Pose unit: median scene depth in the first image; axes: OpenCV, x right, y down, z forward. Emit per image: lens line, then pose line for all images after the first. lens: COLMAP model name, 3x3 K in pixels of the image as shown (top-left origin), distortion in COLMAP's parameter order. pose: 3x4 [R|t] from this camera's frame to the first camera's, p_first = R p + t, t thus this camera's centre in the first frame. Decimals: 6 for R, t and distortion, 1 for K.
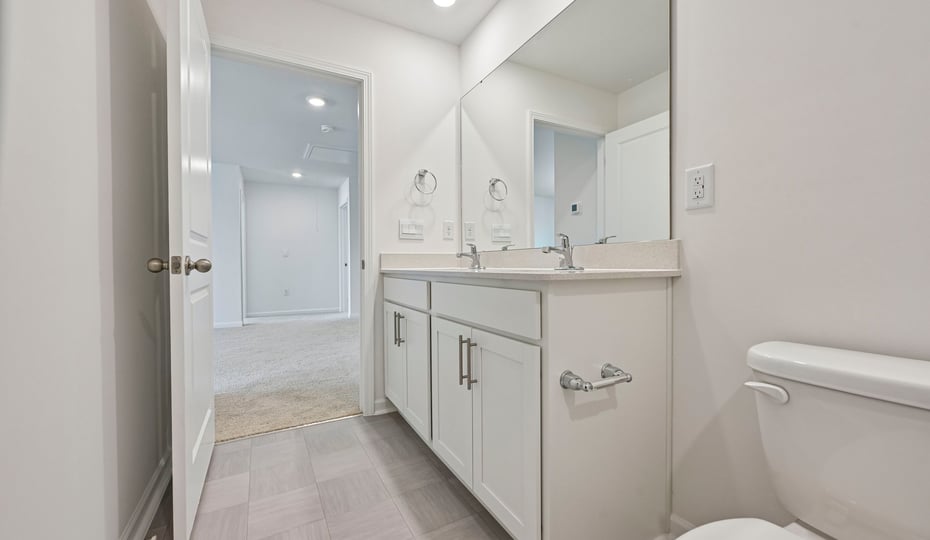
lens RADIAL K [[369.1, 0, 465.0], [0, 369.1, 270.0], [0, 0, 1]] dist [0.000578, -0.000131]
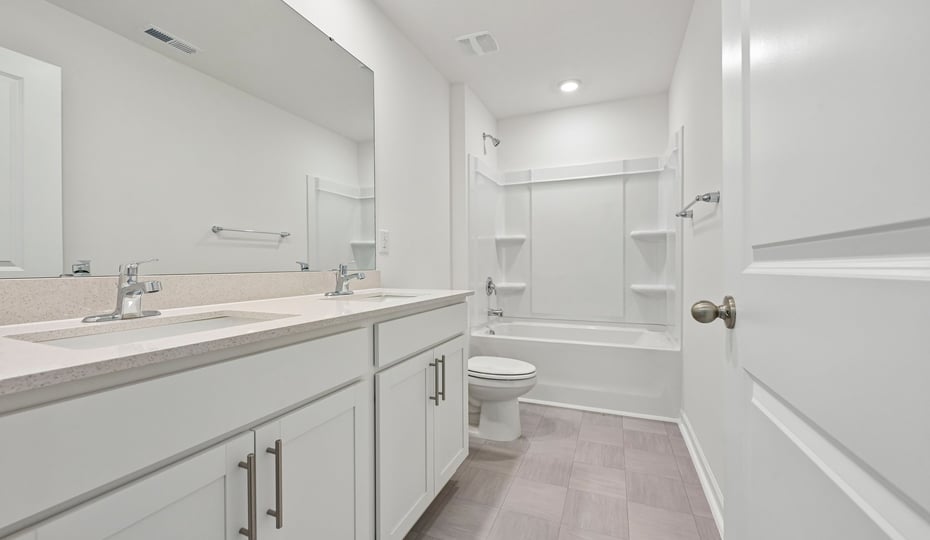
lens RADIAL K [[369.1, 0, 465.0], [0, 369.1, 270.0], [0, 0, 1]] dist [0.000578, -0.000131]
pose [[-0.614773, 0.004671, 0.788690, -0.973539], [0.021460, 0.999711, 0.010807, -0.093297], [-0.788412, 0.023569, -0.614696, 1.710259]]
